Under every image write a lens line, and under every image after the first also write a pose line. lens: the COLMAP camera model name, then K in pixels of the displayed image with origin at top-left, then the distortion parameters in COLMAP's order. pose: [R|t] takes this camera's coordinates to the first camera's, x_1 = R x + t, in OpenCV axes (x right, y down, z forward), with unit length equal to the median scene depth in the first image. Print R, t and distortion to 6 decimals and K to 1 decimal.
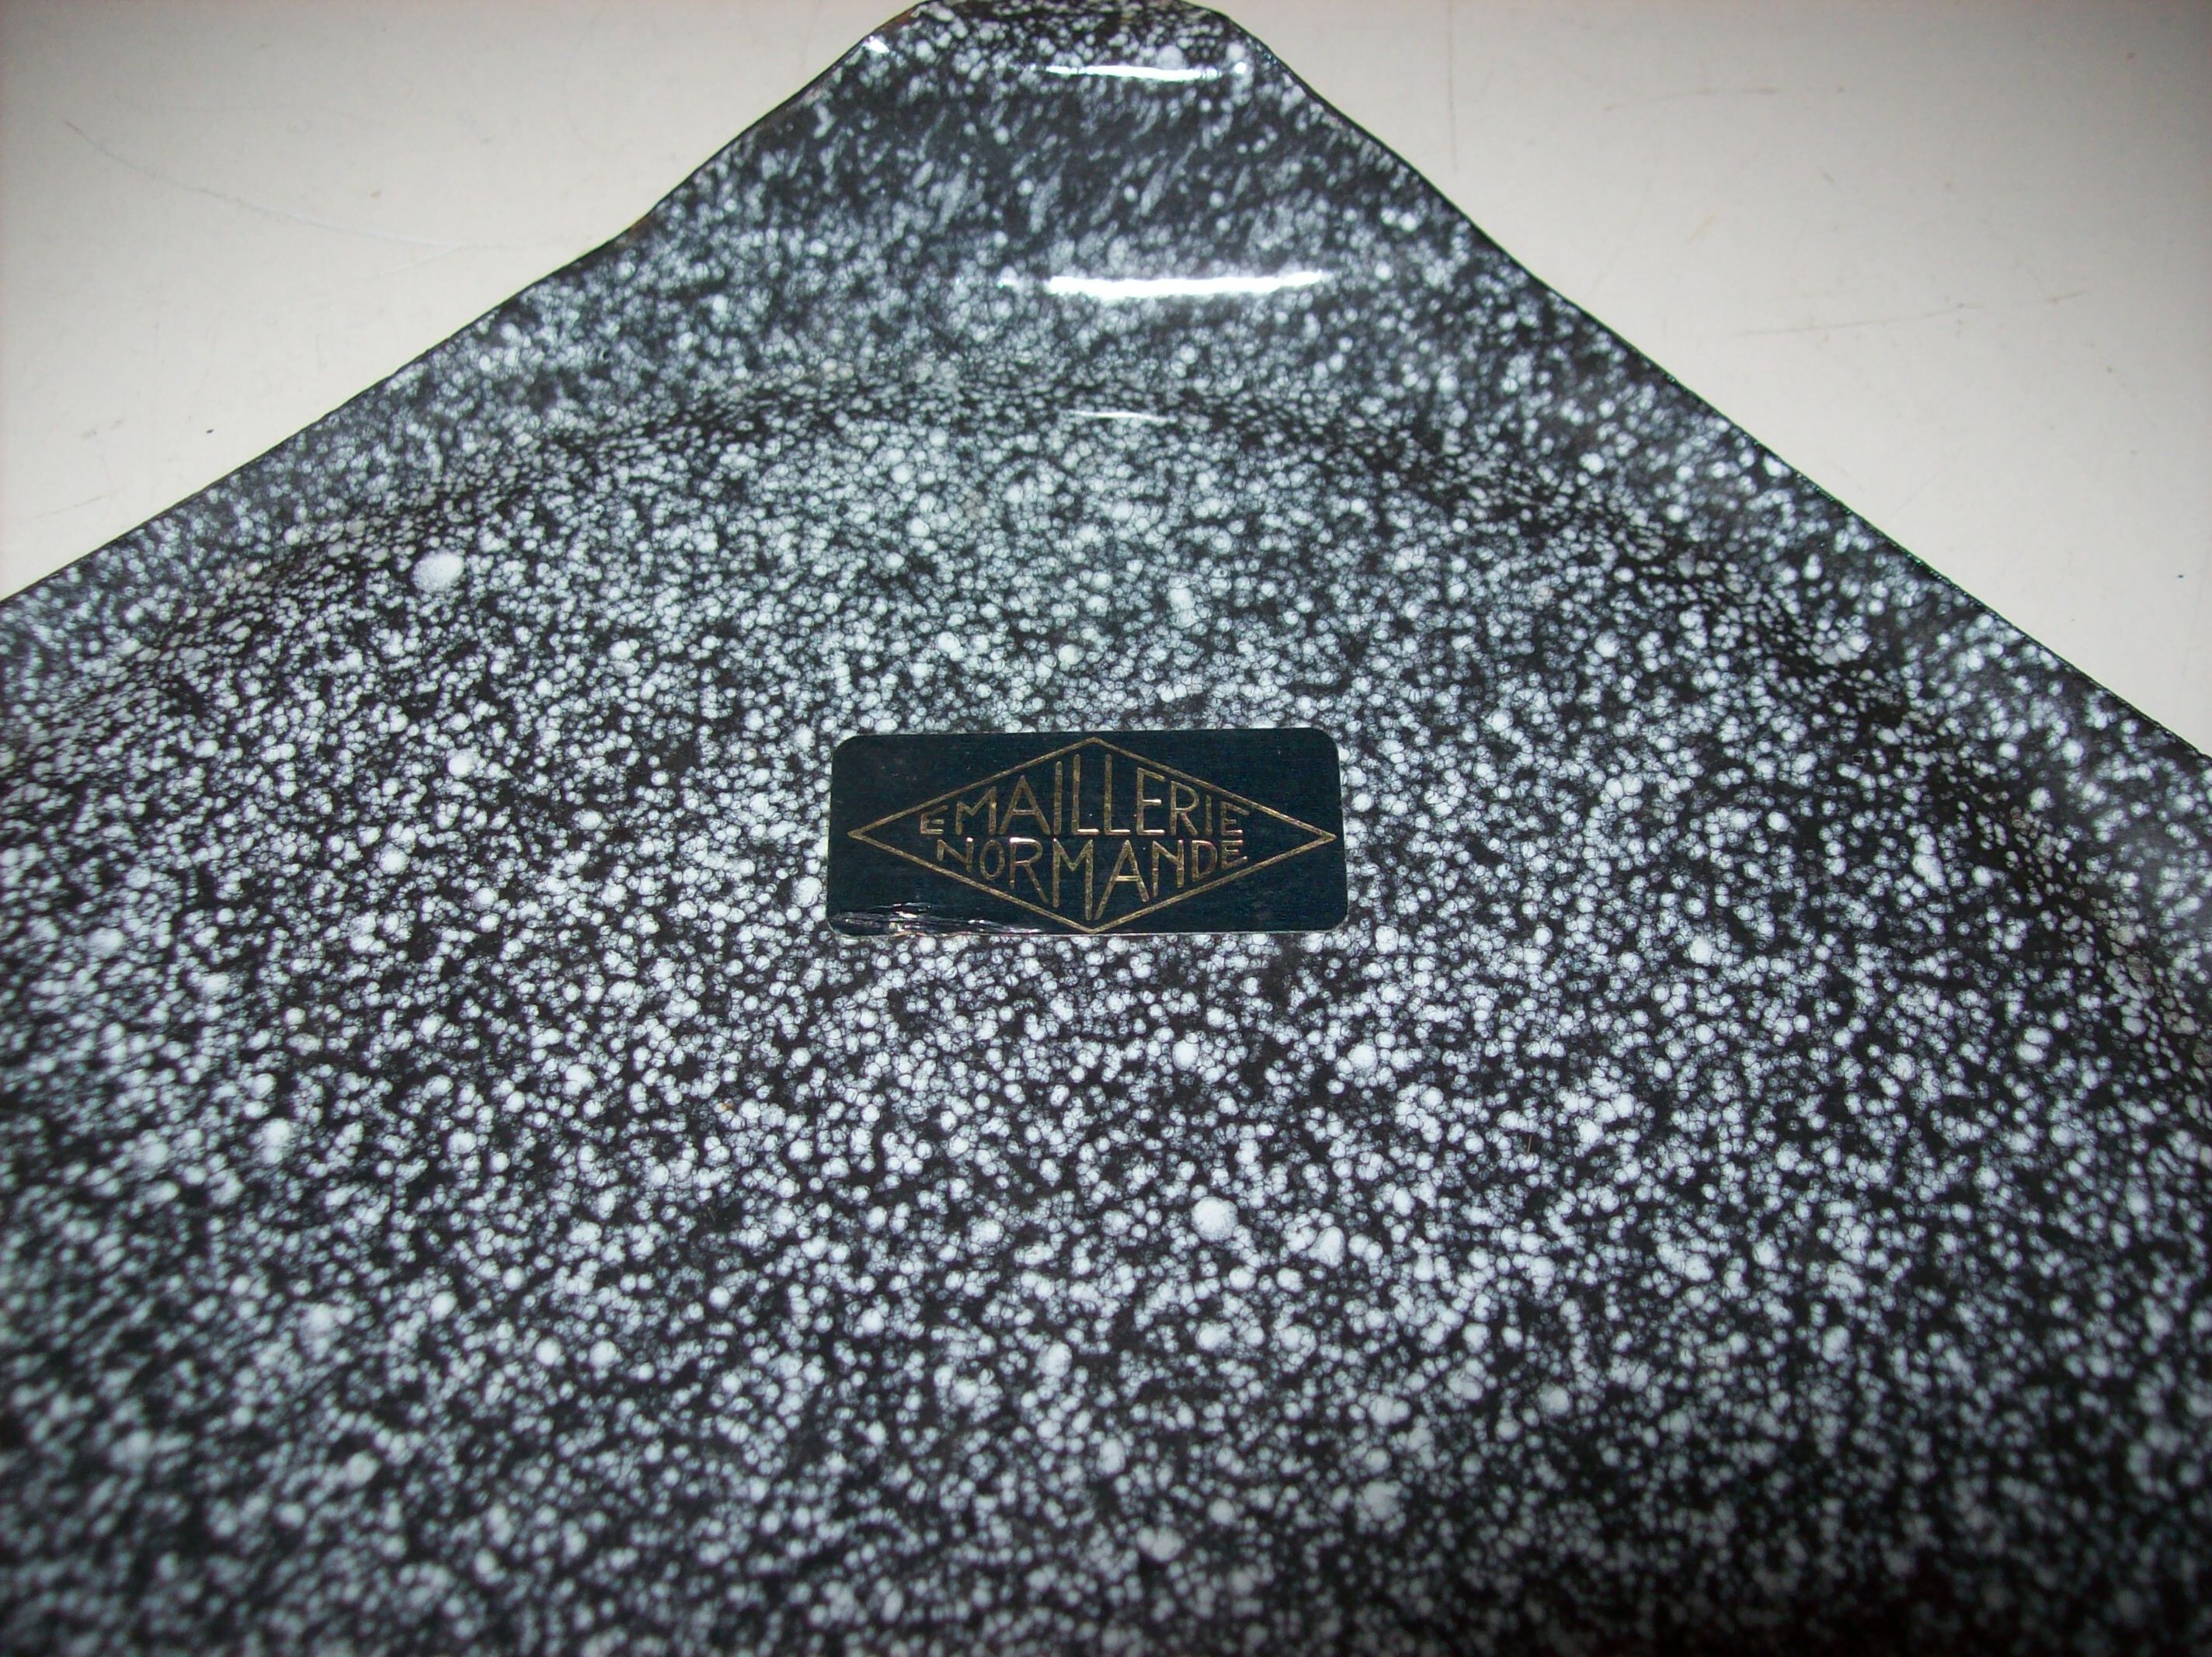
lens RADIAL K [[2327.0, 0, 1110.2], [0, 2327.0, 843.7], [0, 0, 1]] dist [-0.126440, 0.000000]
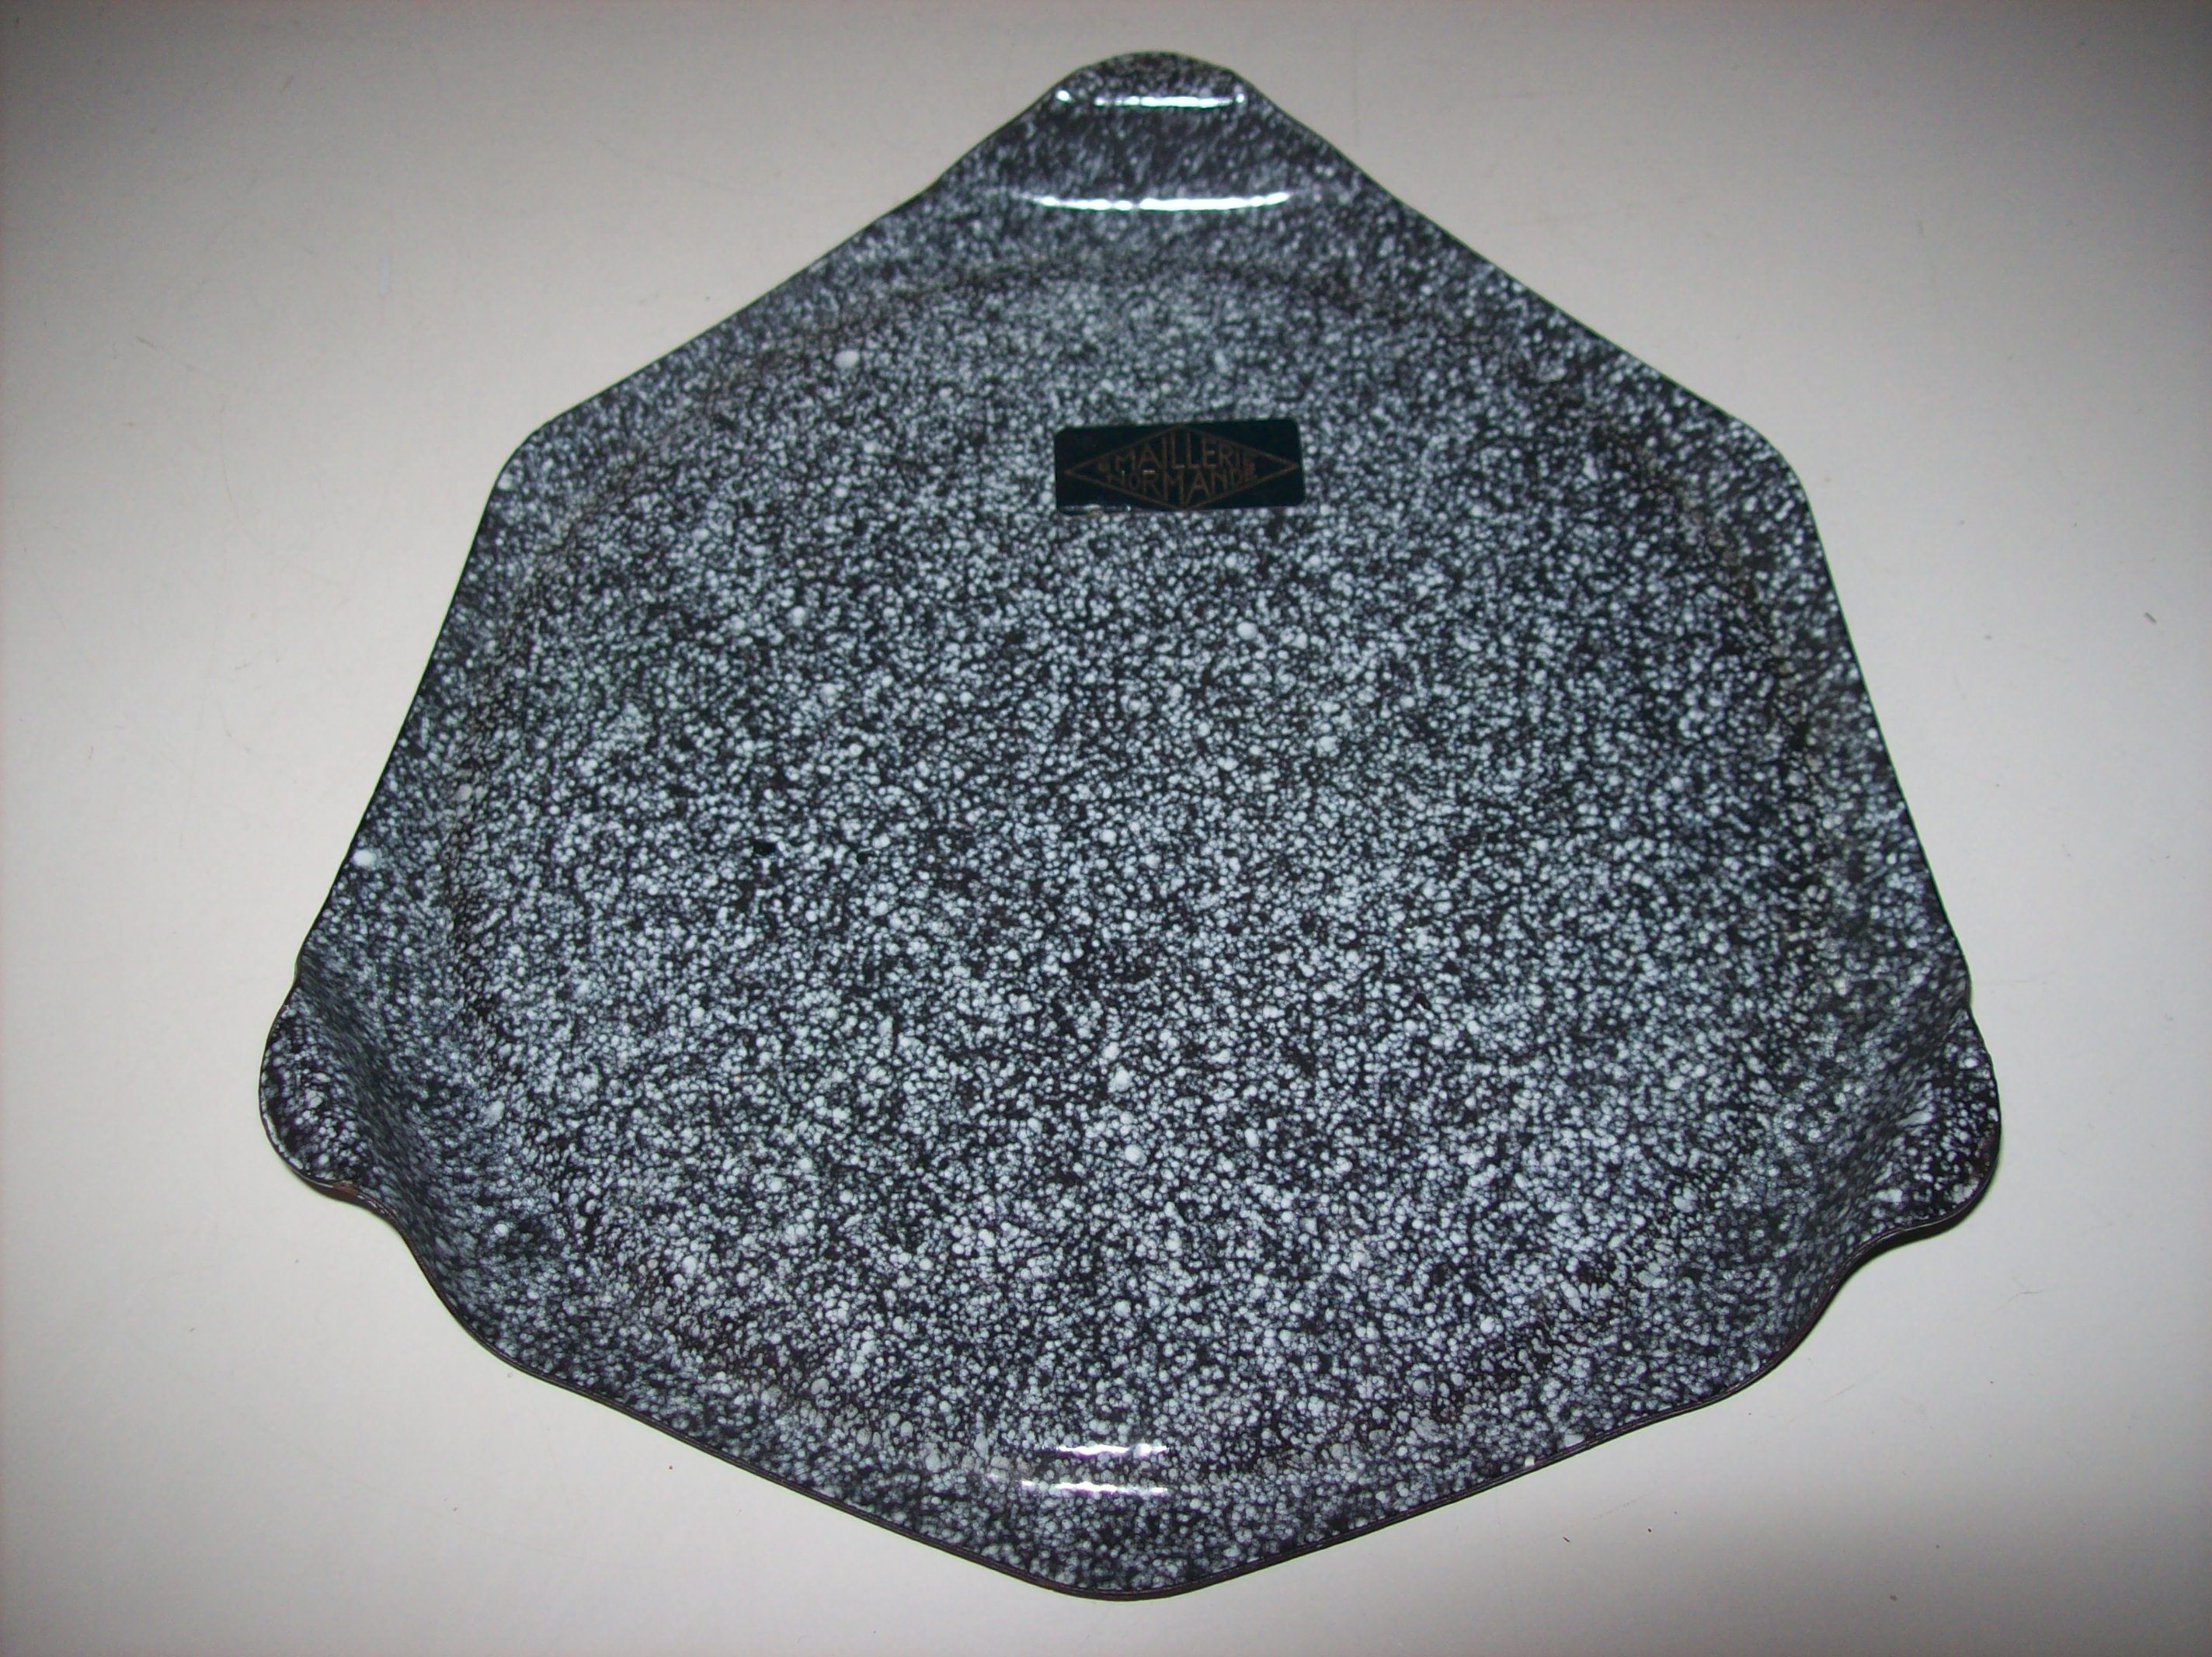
lens RADIAL K [[2327.0, 0, 1113.2], [0, 2327.0, 816.6], [0, 0, 1]] dist [-0.126440, 0.000000]
pose [[0.999470, -0.031517, -0.008192, -0.062901], [0.031415, 0.999431, -0.012297, 0.337027], [0.008575, 0.012033, 0.999891, -1.084697]]
